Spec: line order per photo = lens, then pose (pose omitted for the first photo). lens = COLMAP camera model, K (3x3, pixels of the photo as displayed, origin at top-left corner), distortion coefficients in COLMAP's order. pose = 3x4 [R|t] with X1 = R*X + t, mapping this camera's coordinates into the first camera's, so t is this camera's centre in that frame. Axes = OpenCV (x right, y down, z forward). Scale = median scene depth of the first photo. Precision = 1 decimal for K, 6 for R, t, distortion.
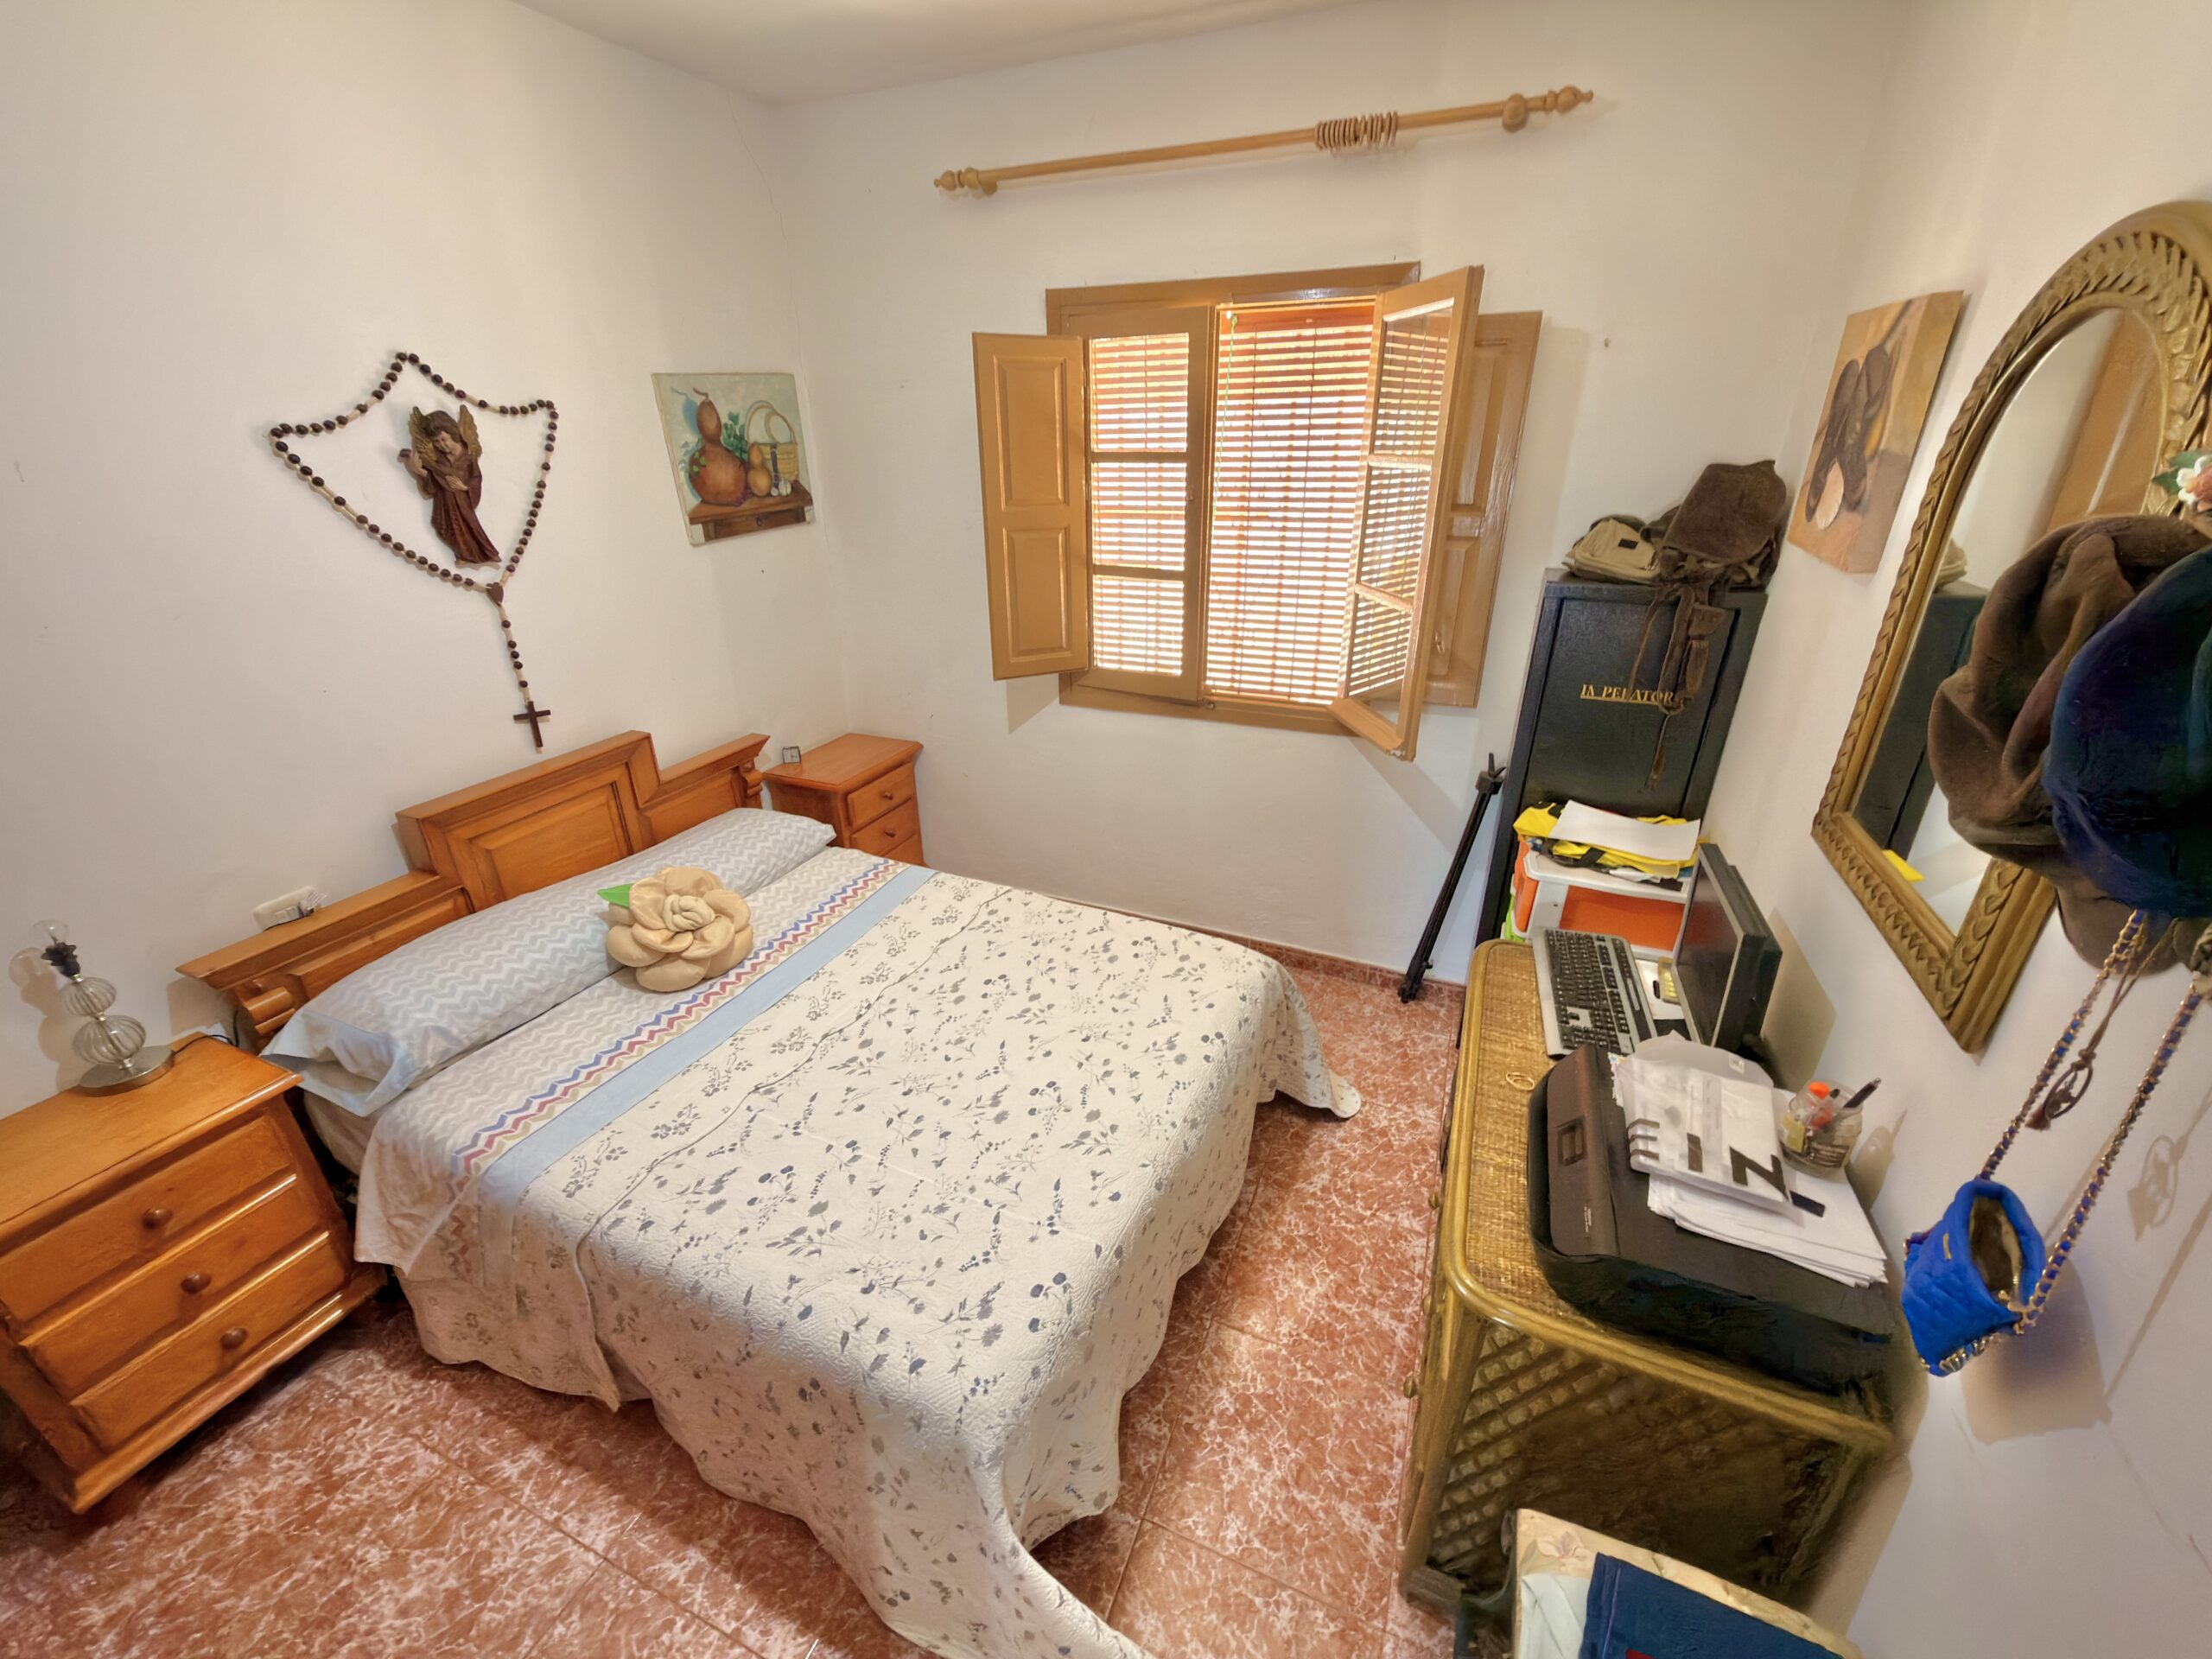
lens RADIAL K [[880.2, 0, 1101.8], [0, 880.2, 828.5], [0, 0, 1]] dist [0.001192, -0.000192]
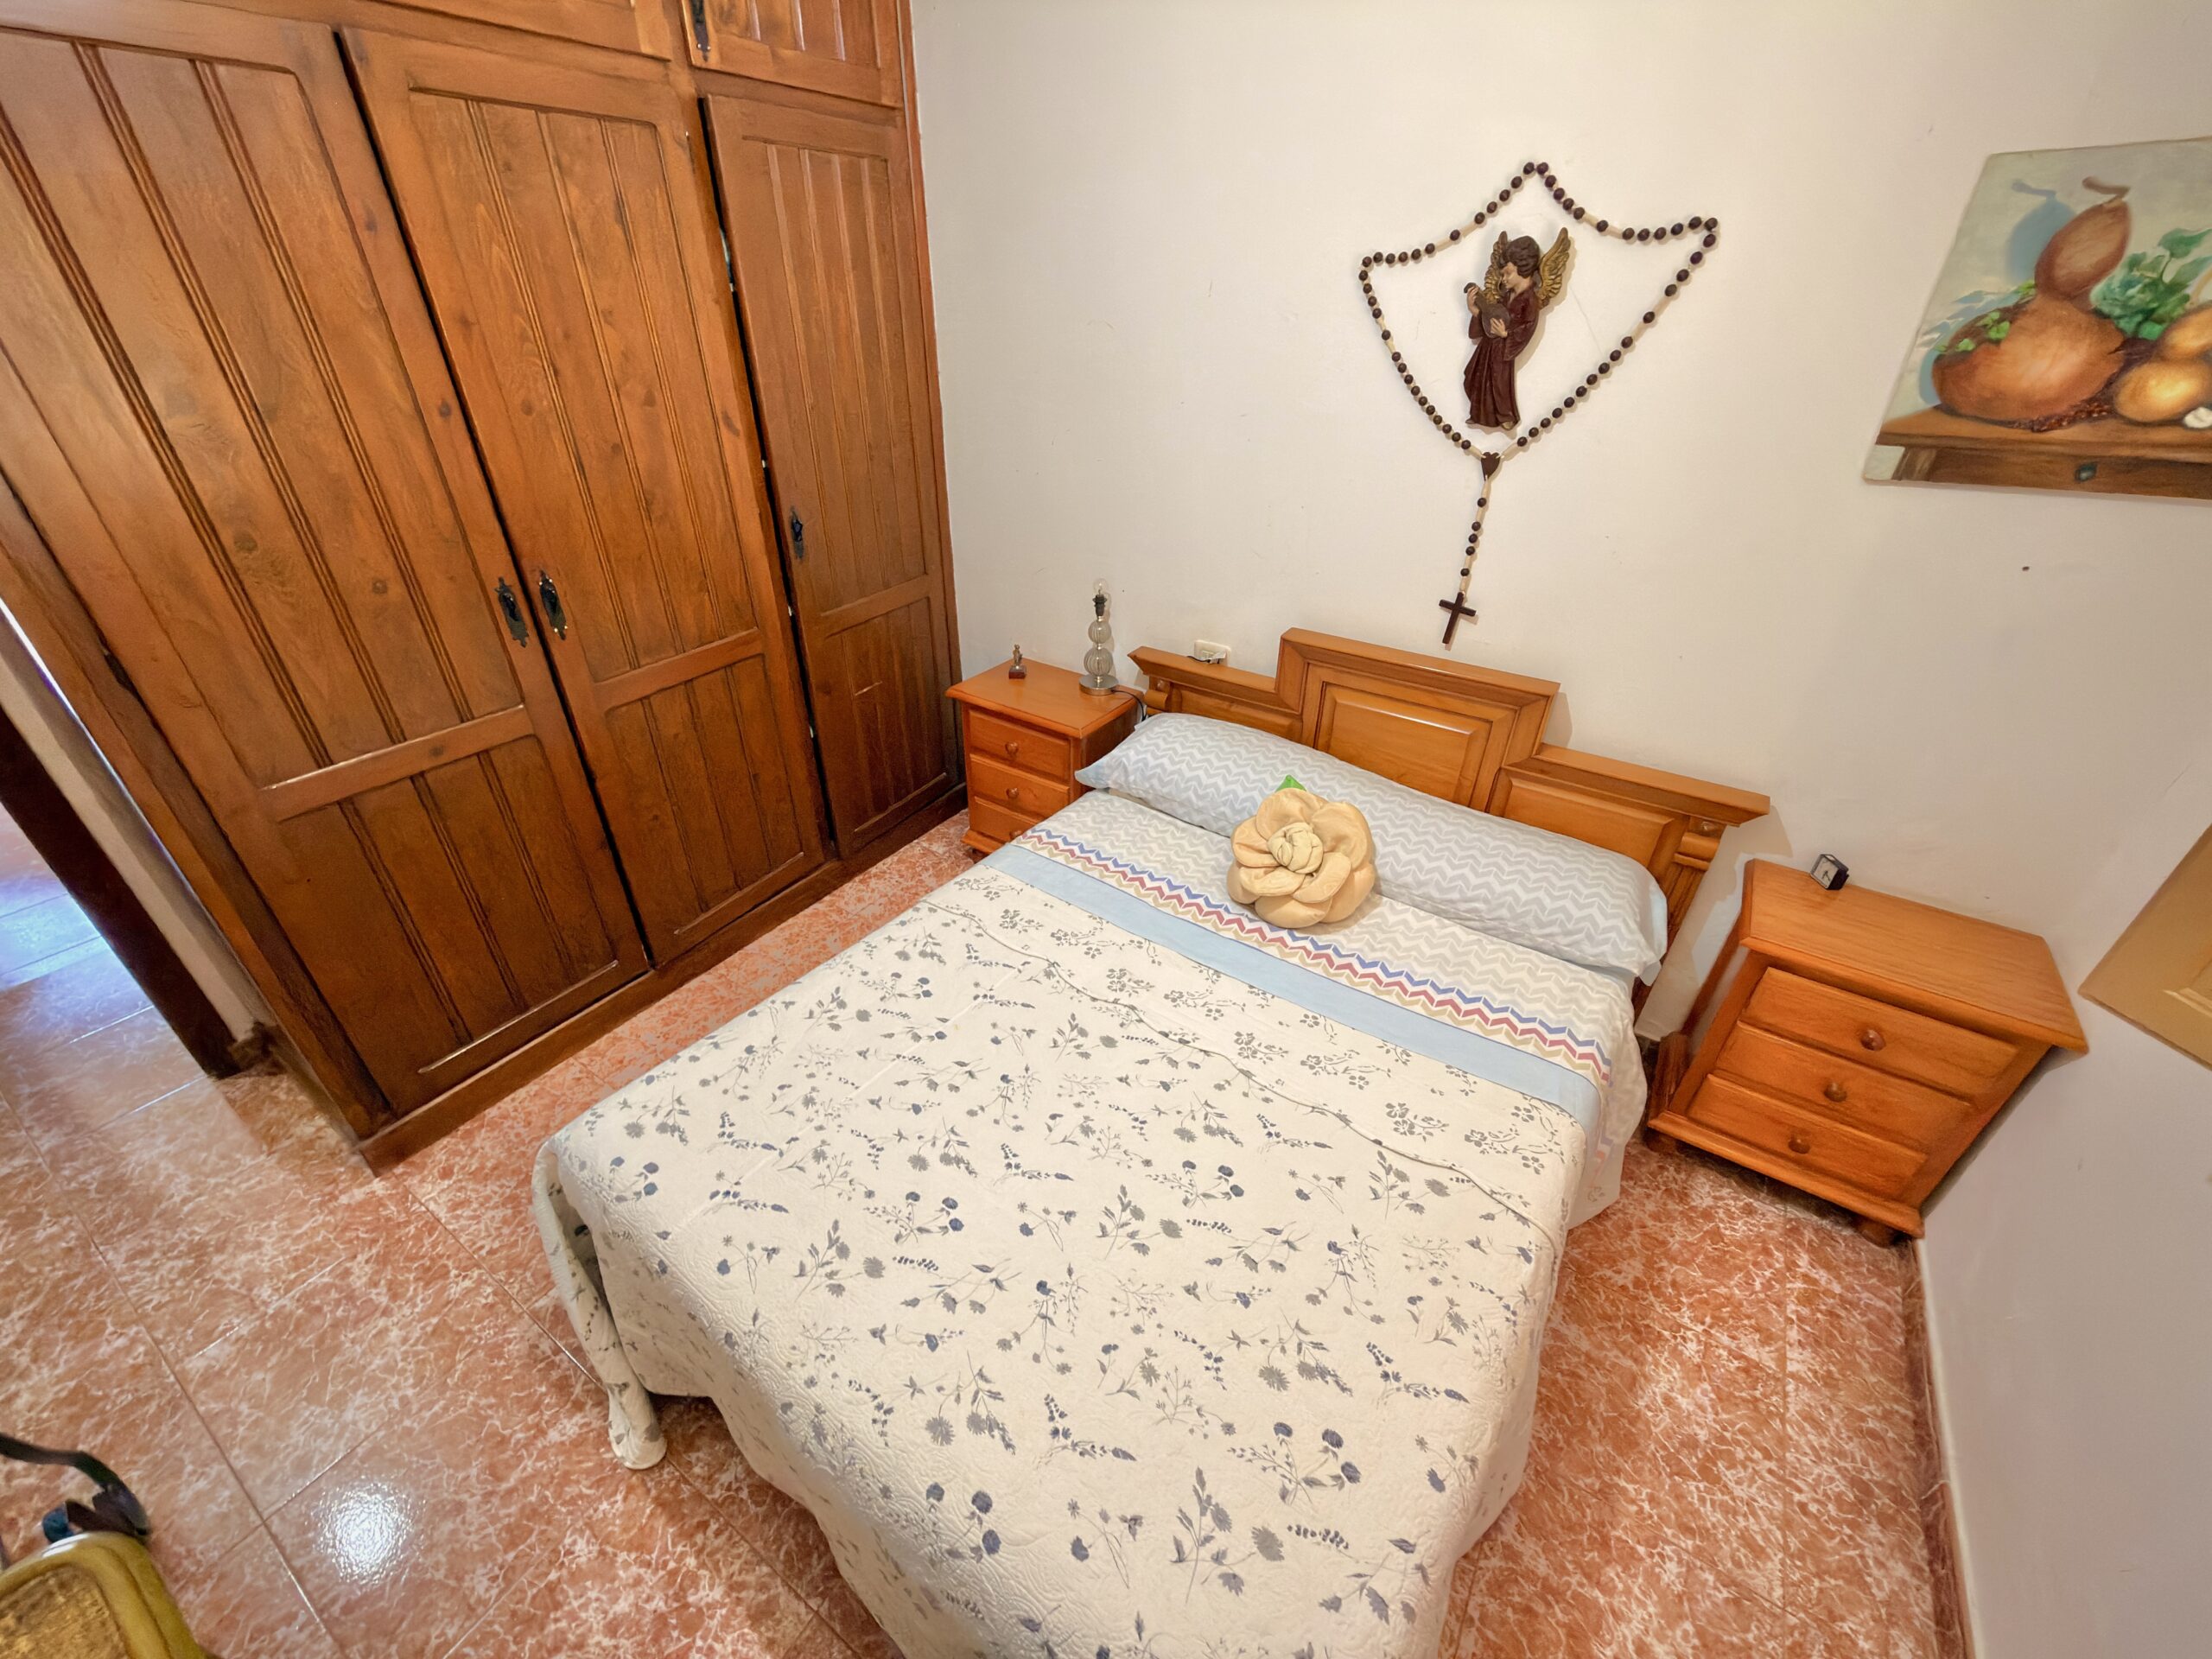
lens RADIAL K [[880.2, 0, 1111.6], [0, 880.2, 830.4], [0, 0, 1]] dist [0.001192, -0.000192]
pose [[-0.170753, 0.531323, -0.829783, 0.294455], [-0.421080, 0.722025, 0.548974, -0.333053], [0.890806, 0.443144, 0.100442, 0.754157]]
